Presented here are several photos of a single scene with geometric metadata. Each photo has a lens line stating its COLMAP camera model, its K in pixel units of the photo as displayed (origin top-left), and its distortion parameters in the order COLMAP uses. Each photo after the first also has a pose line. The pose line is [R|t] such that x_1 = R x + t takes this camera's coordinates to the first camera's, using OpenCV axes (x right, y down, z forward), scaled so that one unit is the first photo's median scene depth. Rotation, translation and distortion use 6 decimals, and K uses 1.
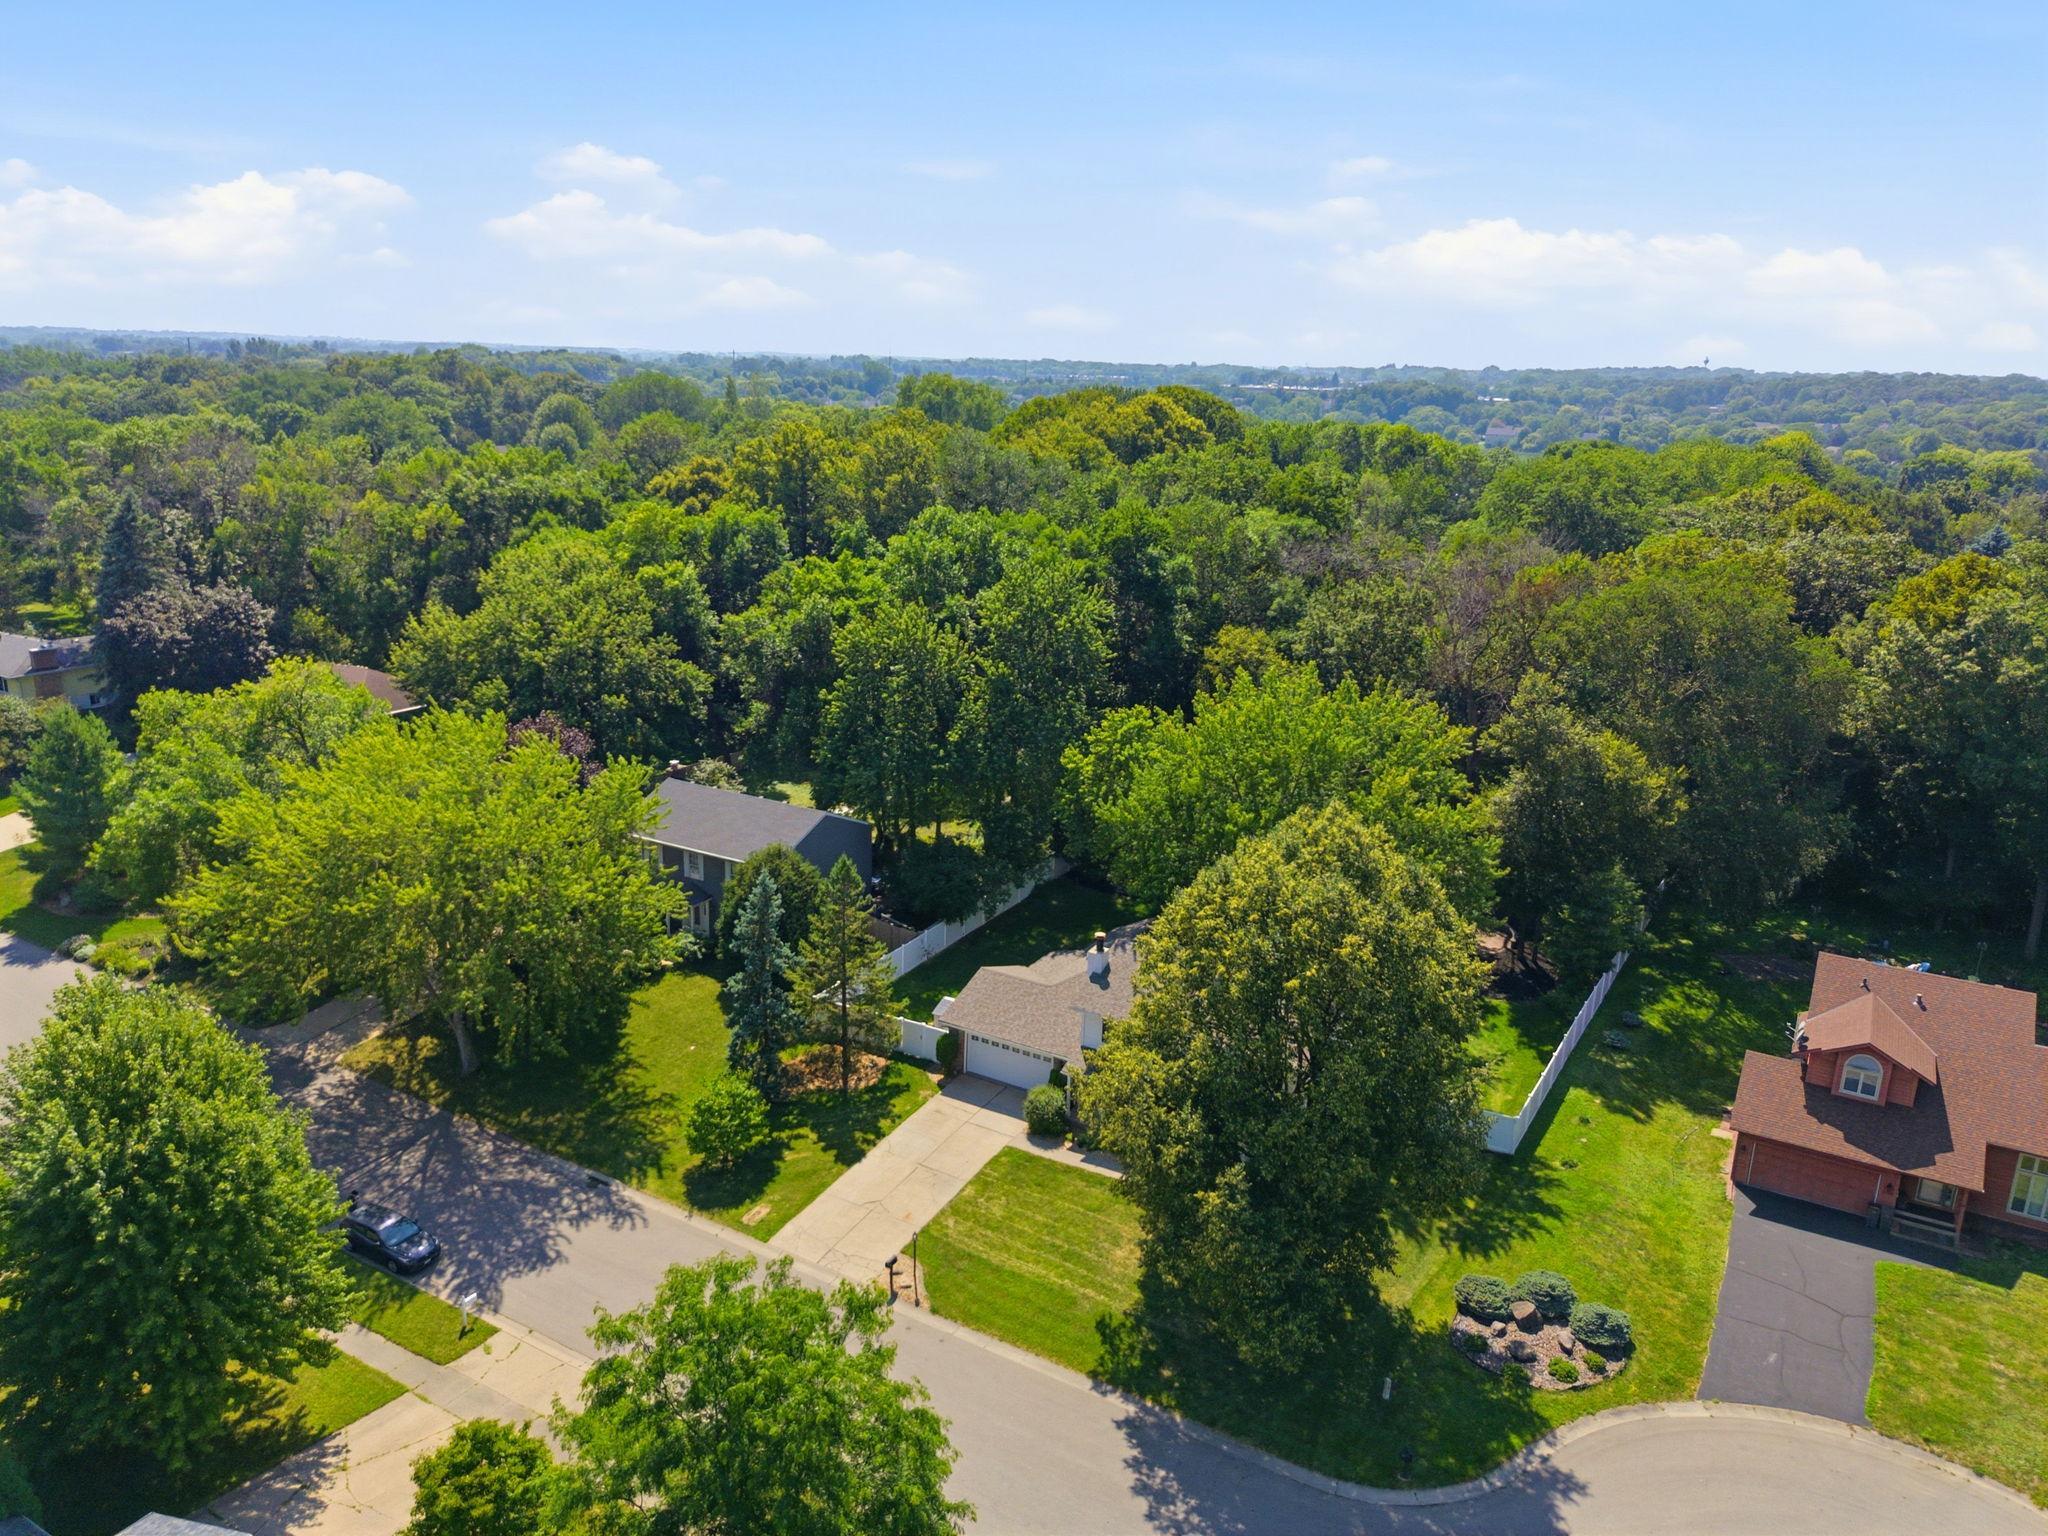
lens RADIAL K [[1470.4, 0, 1019.1], [0, 1470.4, 766.0], [0, 0, 1]] dist [0.065844, -0.056554]
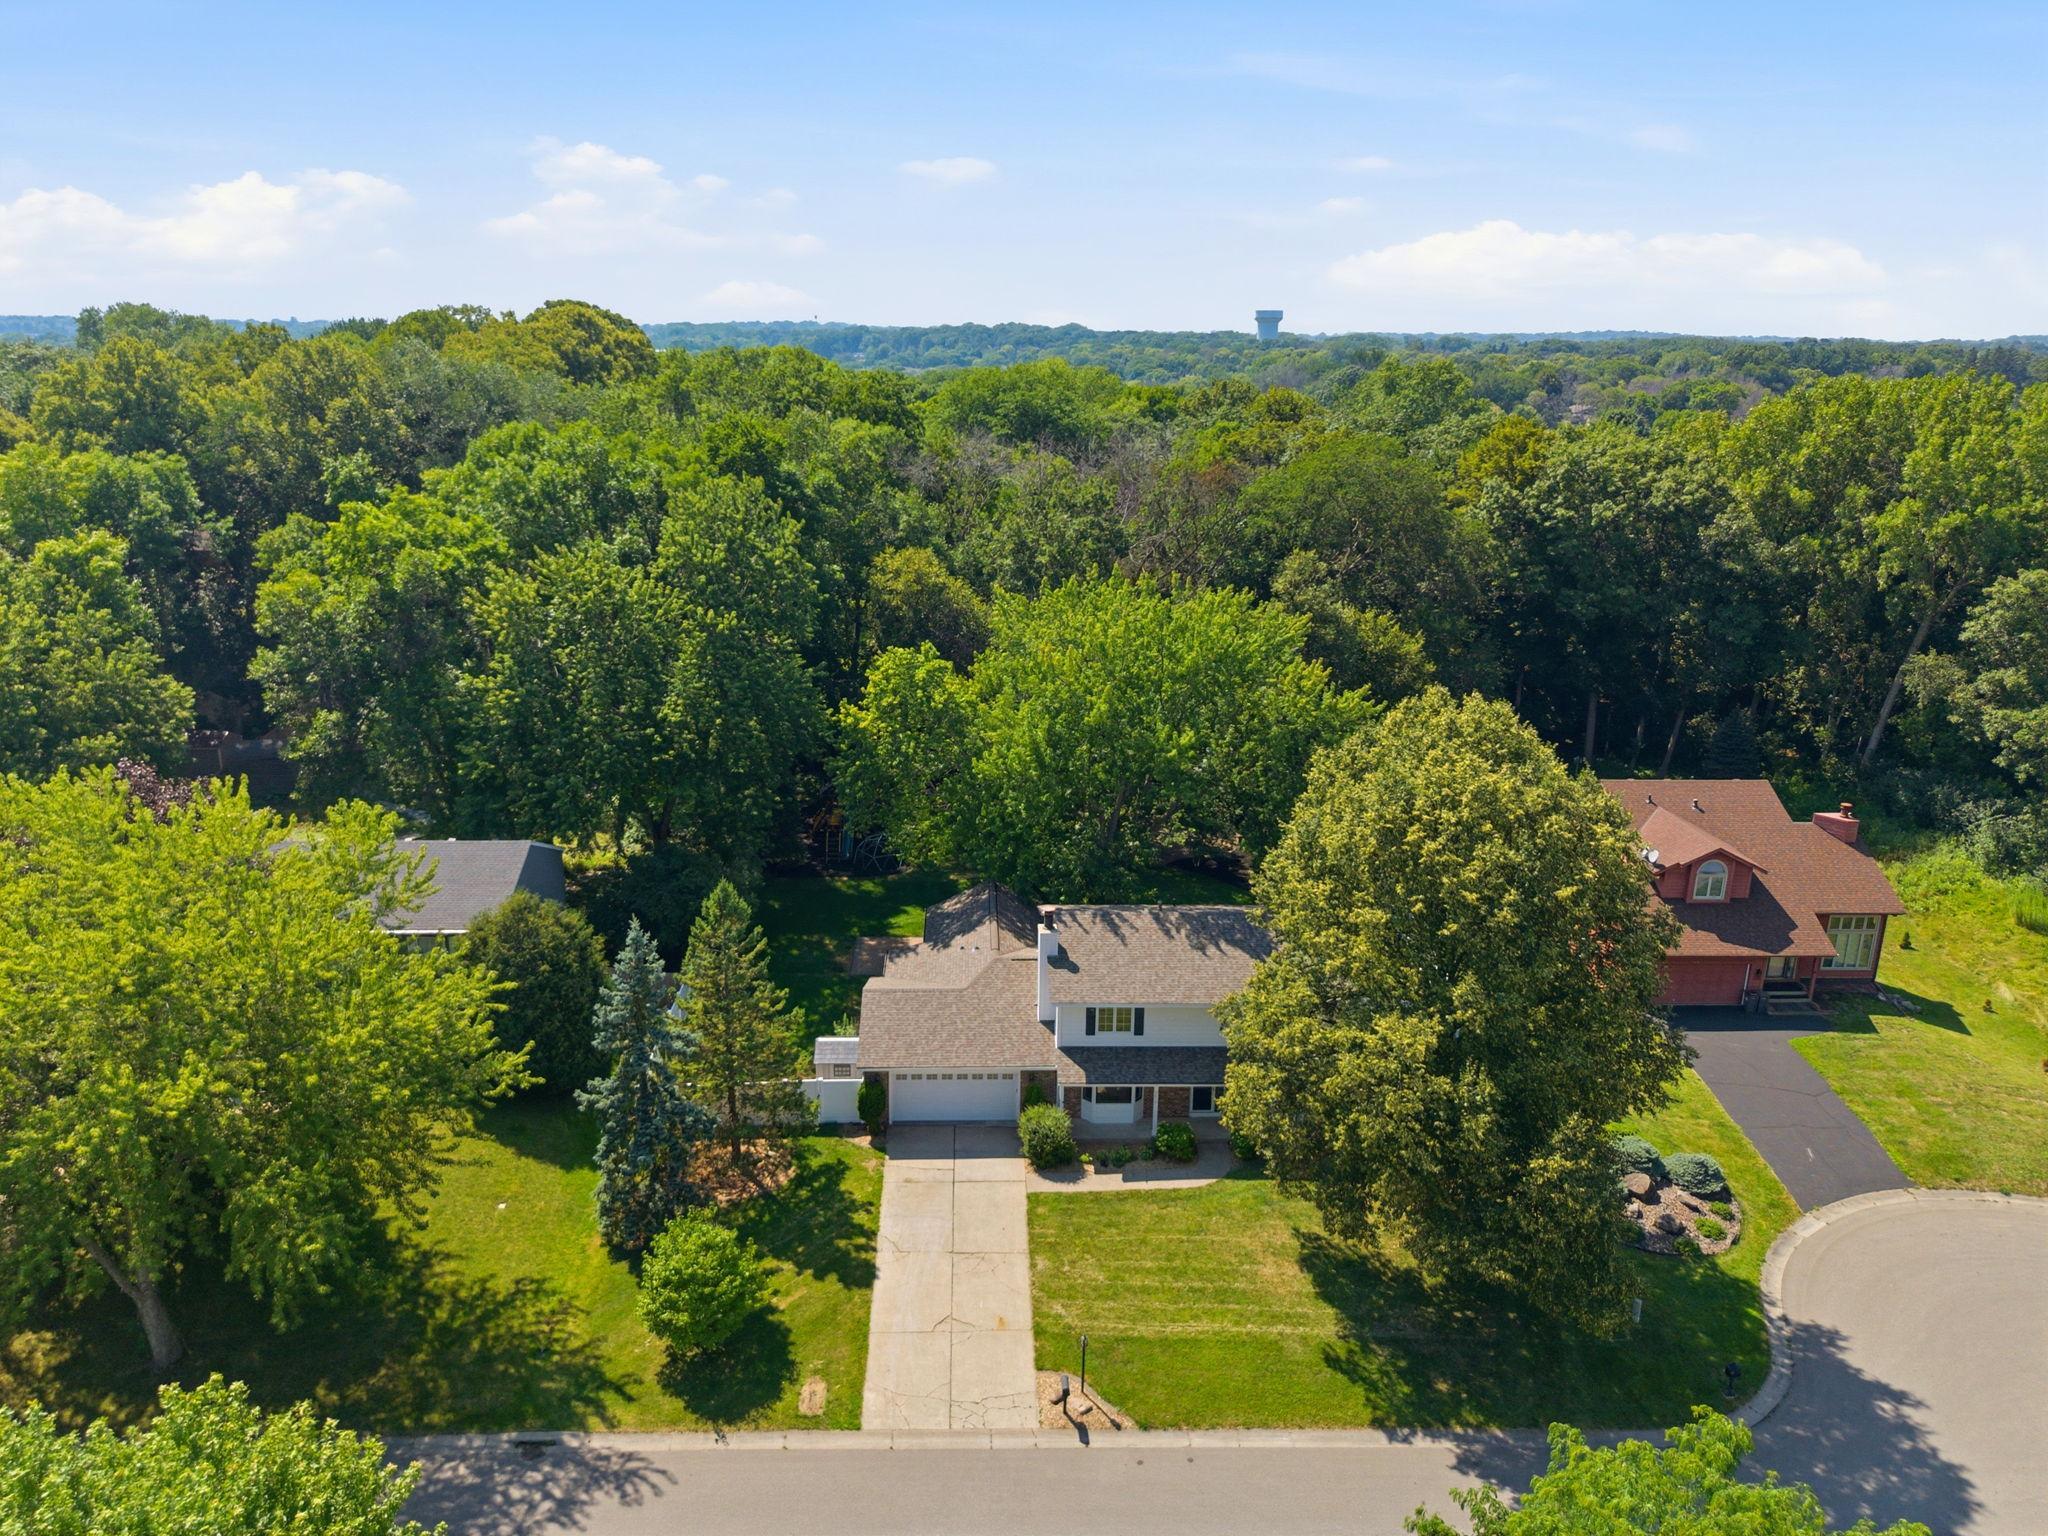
lens RADIAL K [[1470.4, 0, 1019.1], [0, 1470.4, 766.0], [0, 0, 1]] dist [0.065844, -0.056554]
pose [[0.844954, -0.167306, 0.507997, -0.292531], [0.154132, 0.985689, 0.068262, -0.018114], [-0.512148, 0.020620, 0.858650, 0.247050]]
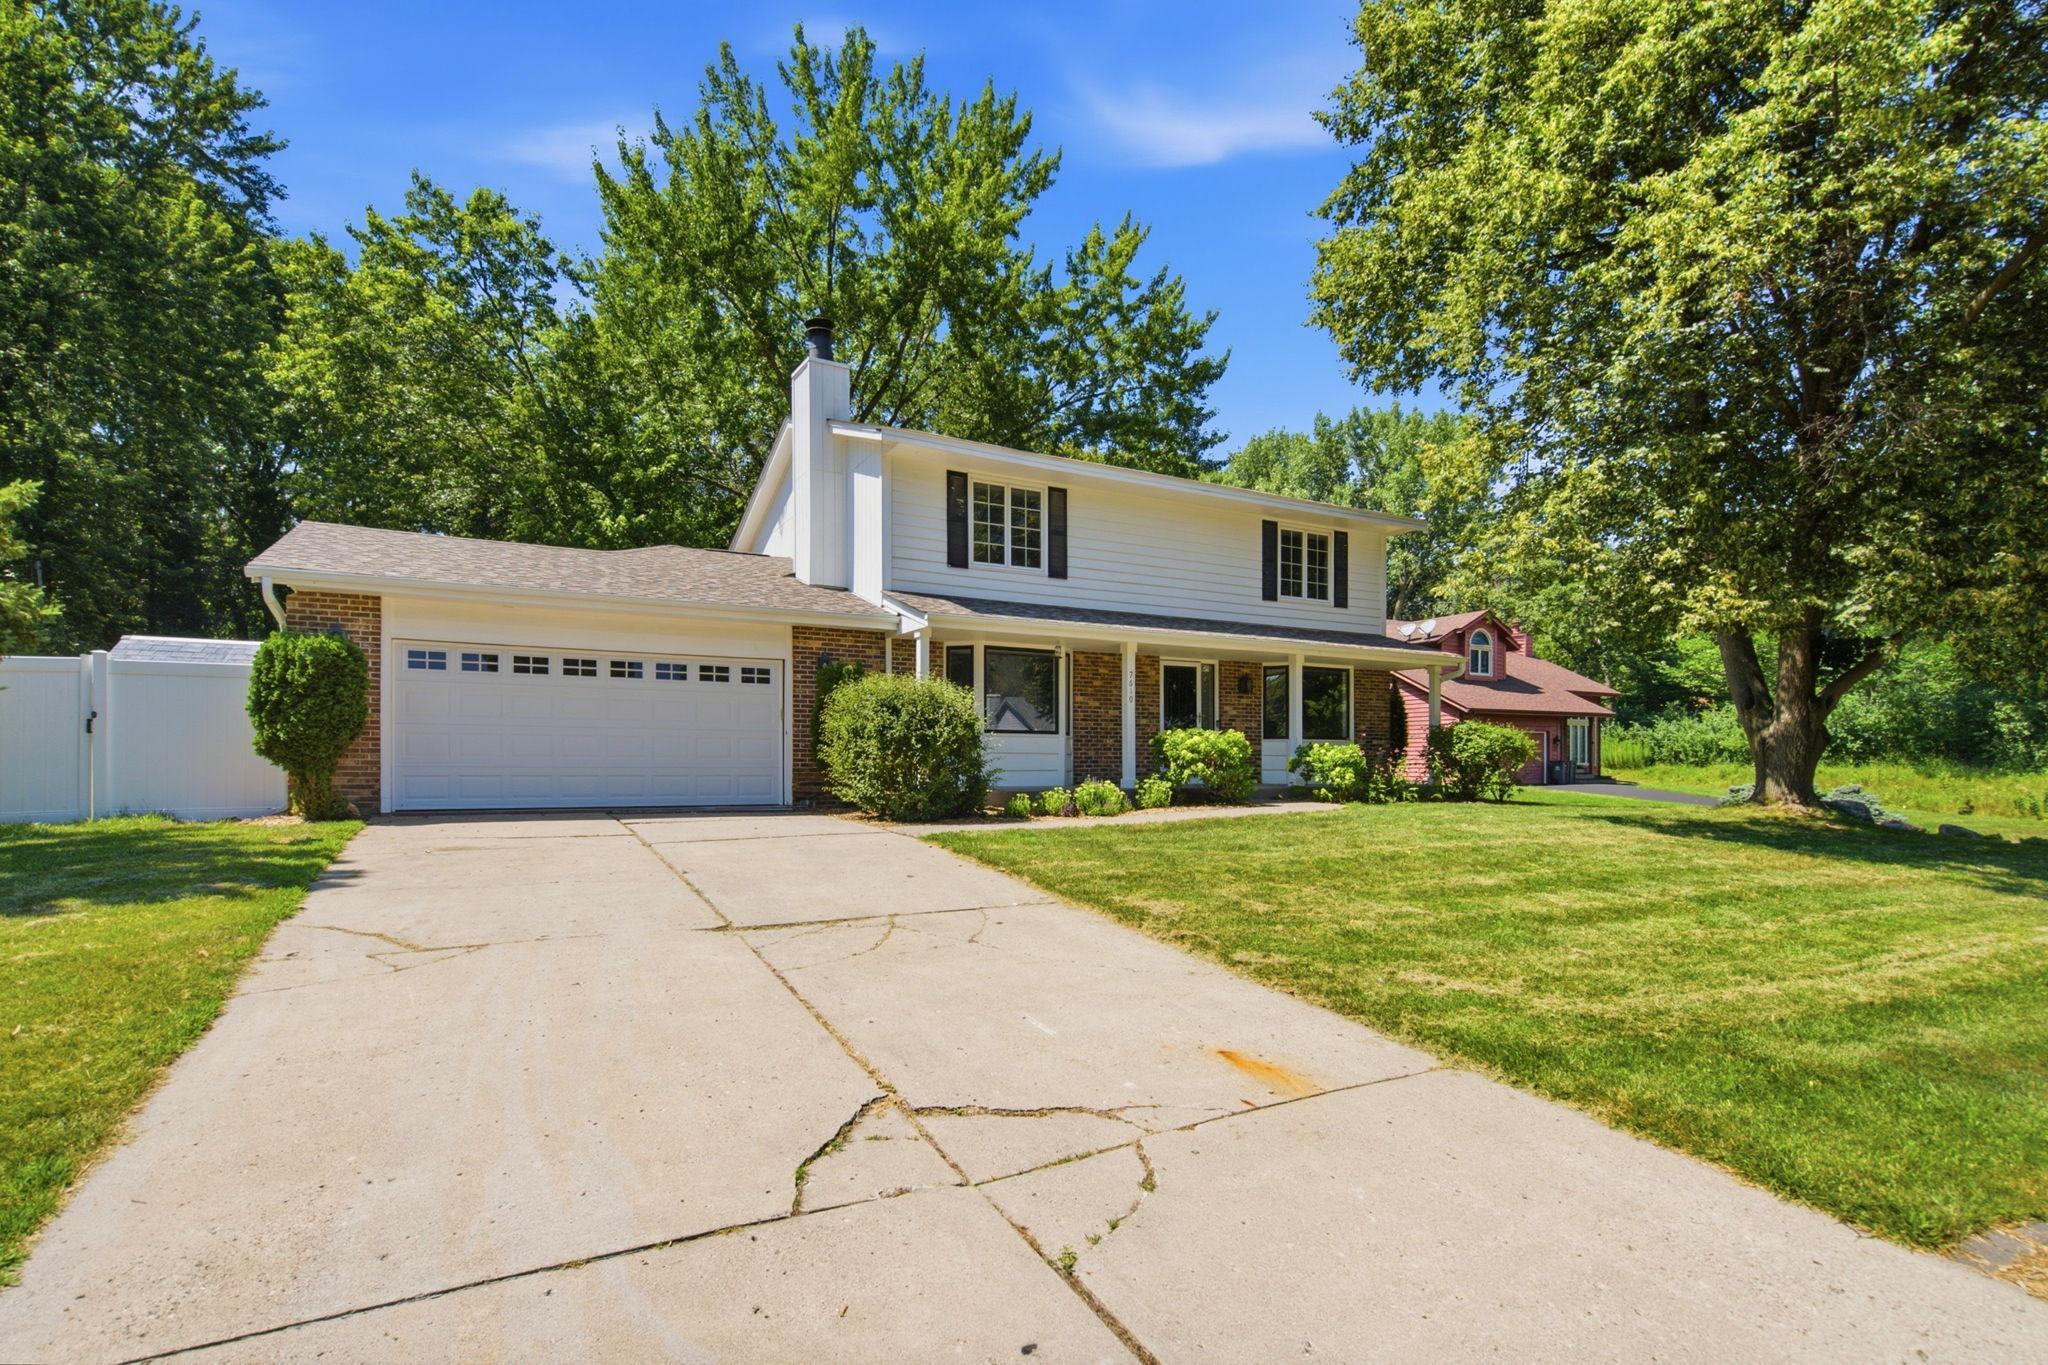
lens RADIAL K [[1003.8, 0, 1004.0], [0, 1003.8, 764.4], [0, 0, 1]] dist [0.003107, -0.000206]
pose [[0.527403, -0.024629, 0.849258, -0.106054], [0.240448, 0.963041, -0.121393, 0.208376], [-0.814881, 0.268225, 0.513833, 0.703053]]
